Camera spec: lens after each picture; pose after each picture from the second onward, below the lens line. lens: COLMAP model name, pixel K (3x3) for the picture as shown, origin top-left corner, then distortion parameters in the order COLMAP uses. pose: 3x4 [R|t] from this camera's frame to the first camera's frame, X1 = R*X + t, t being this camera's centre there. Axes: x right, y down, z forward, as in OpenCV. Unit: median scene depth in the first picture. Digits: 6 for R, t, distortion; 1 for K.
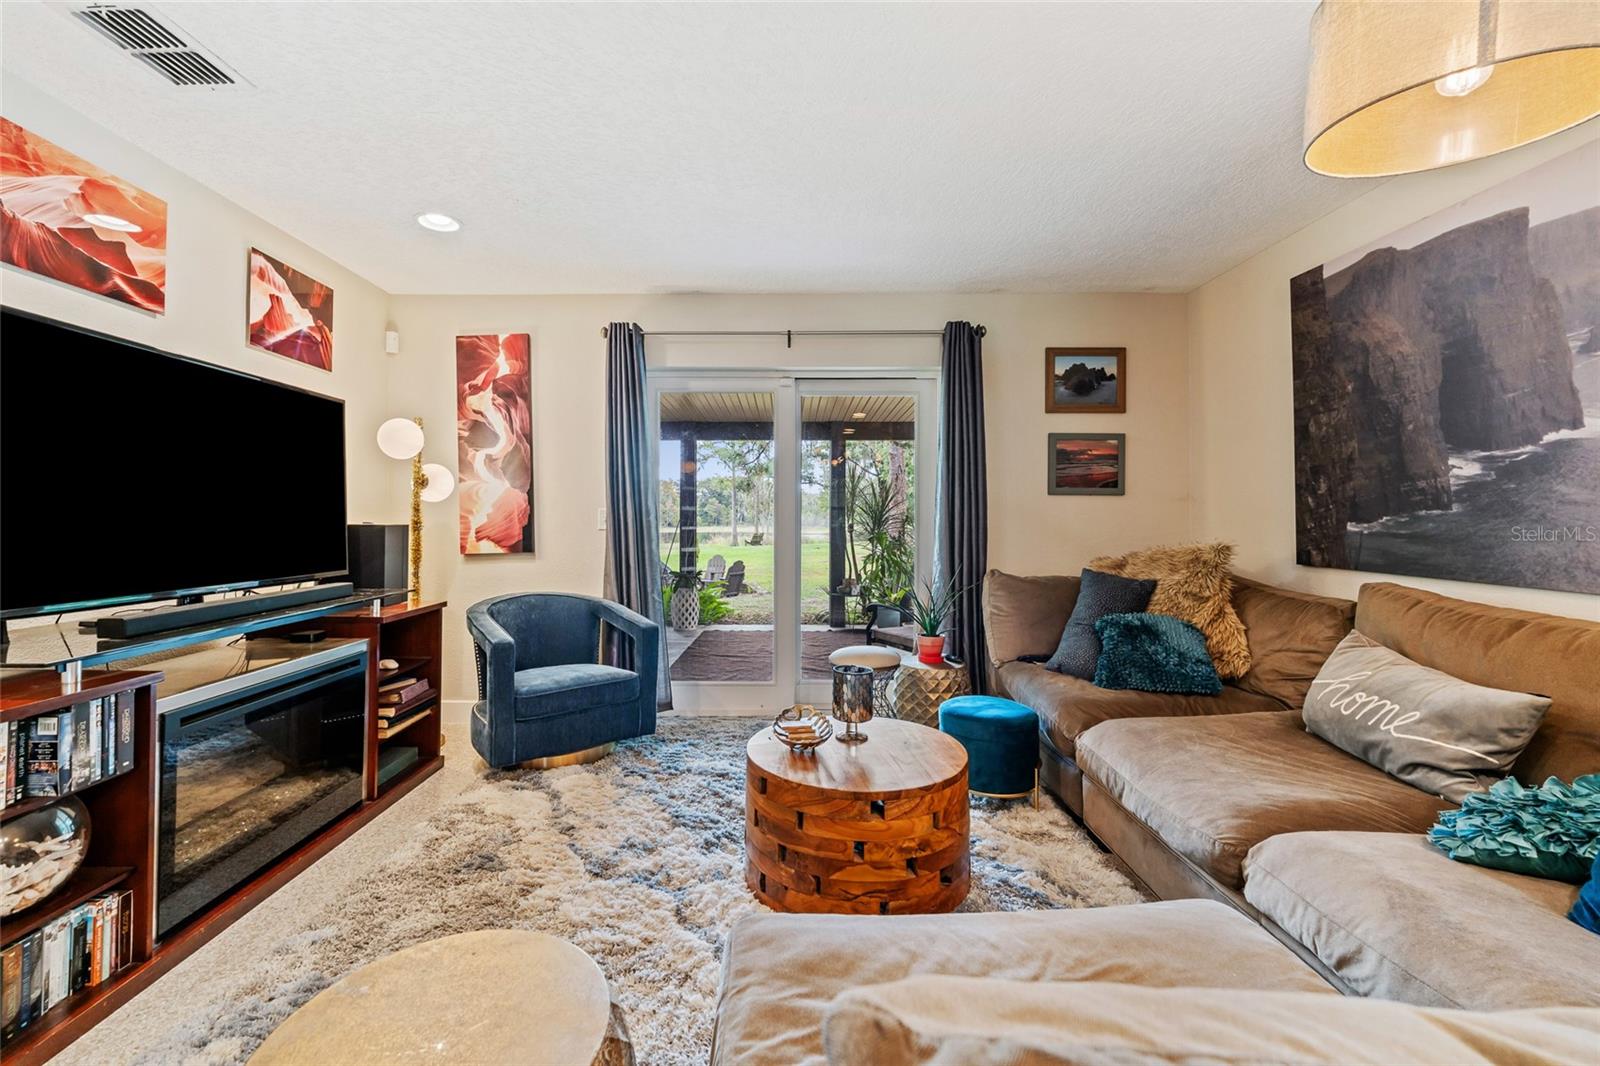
lens RADIAL K [[665.7, 0, 774.9], [0, 665.7, 523.4], [0, 0, 1]] dist [-0.000915, -0.000479]
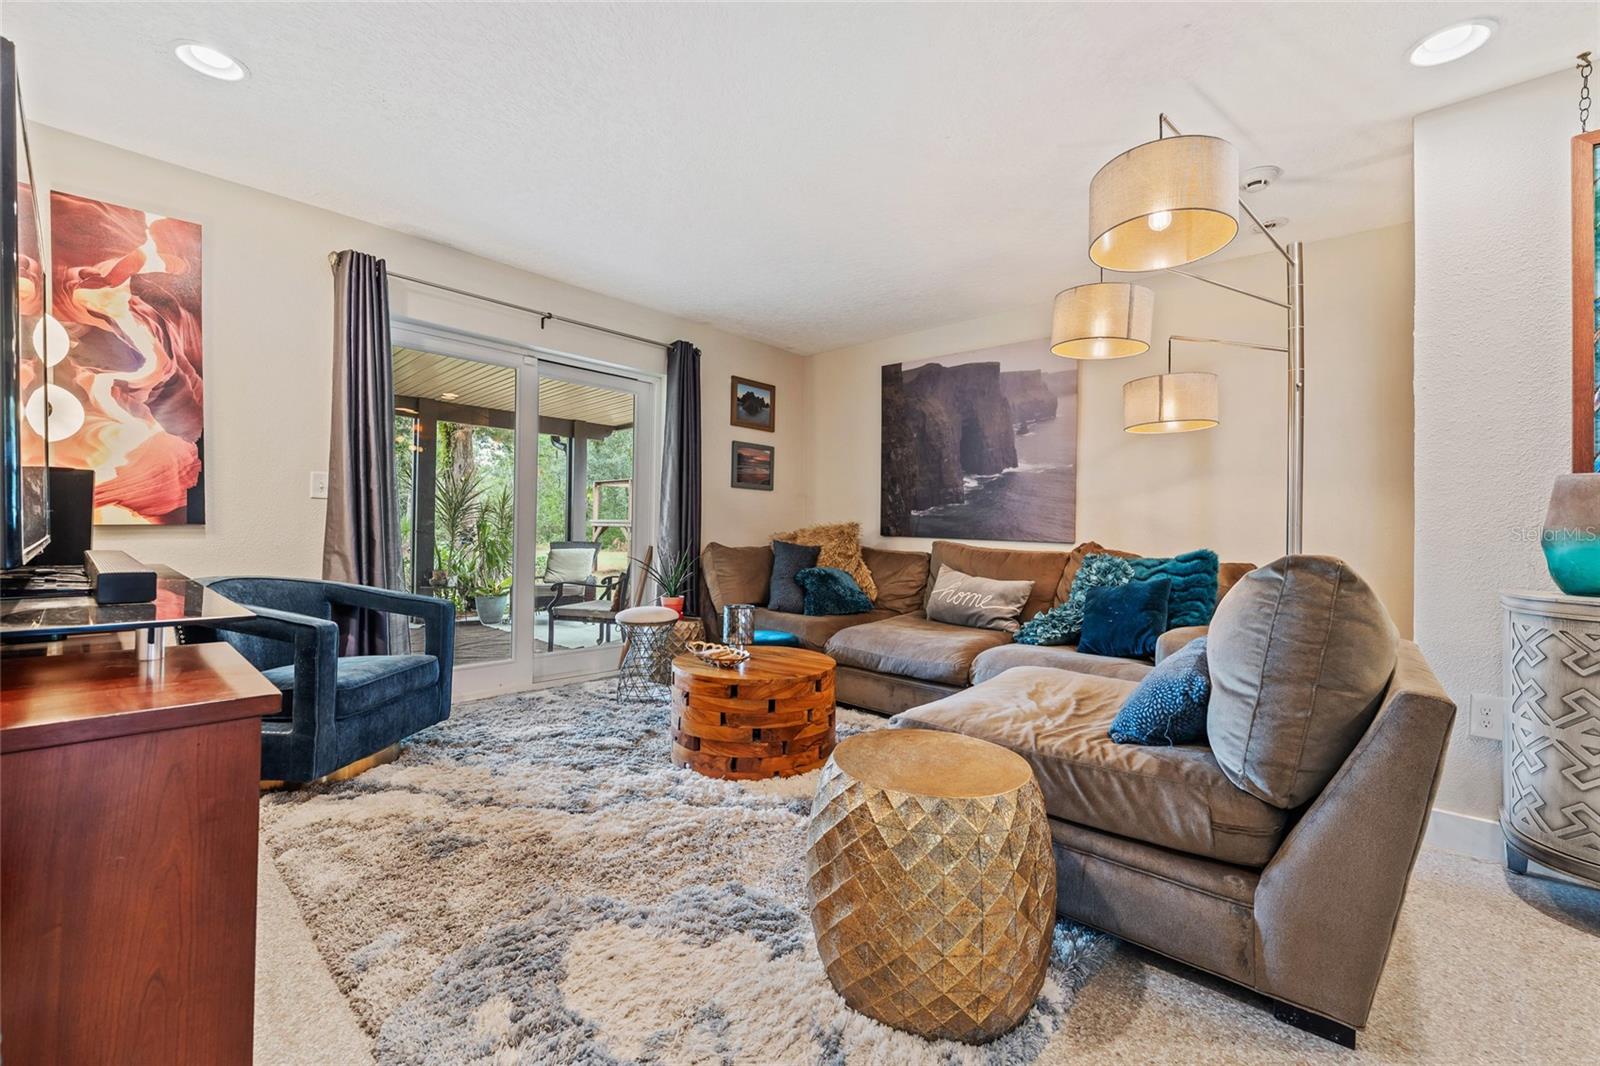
lens RADIAL K [[654.8, 0, 800.0], [0, 654.8, 533.0], [0, 0, 1]] dist [-0.001796, -0.000286]
pose [[0.672820, 0.007218, 0.739771, -0.591191], [-0.015490, 0.999871, 0.004333, 0.051712], [-0.739644, -0.014374, 0.672845, 0.031722]]
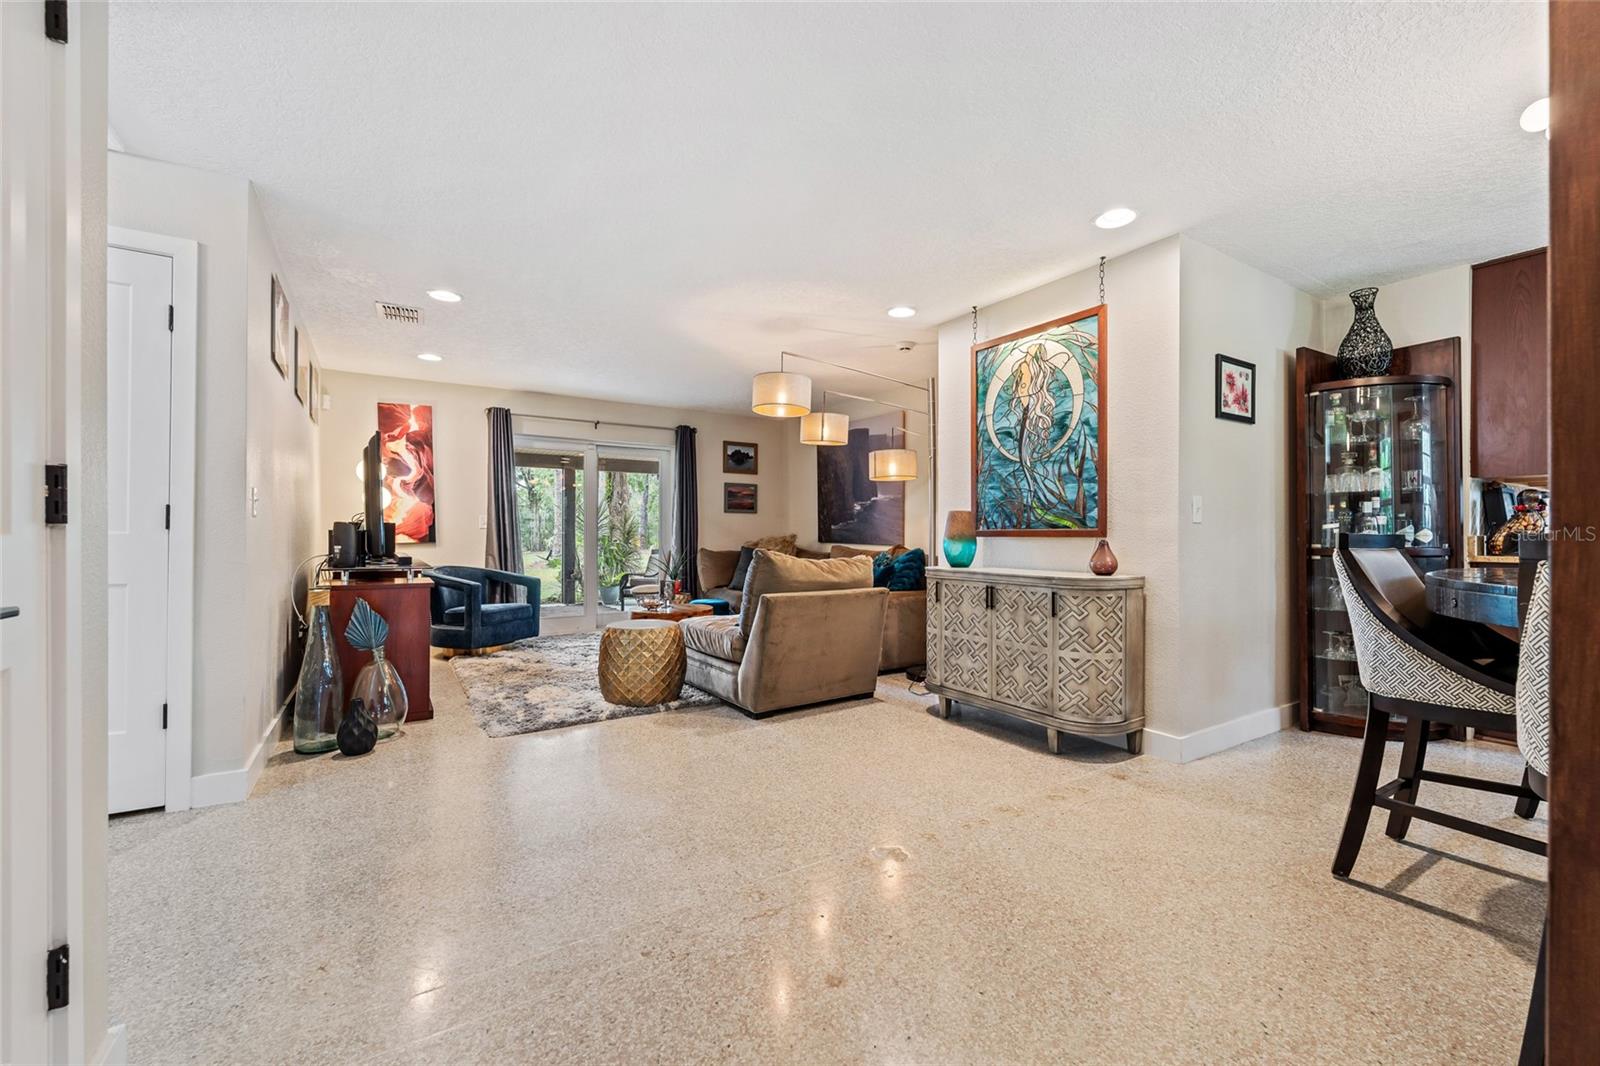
lens RADIAL K [[650.6, 0, 808.0], [0, 650.6, 545.8], [0, 0, 1]] dist [0.000350, 0.000101]
pose [[0.835819, -0.008820, 0.548934, -0.617140], [0.001003, 0.999894, 0.014539, 0.039981], [-0.549003, -0.011602, 0.835740, -1.062095]]
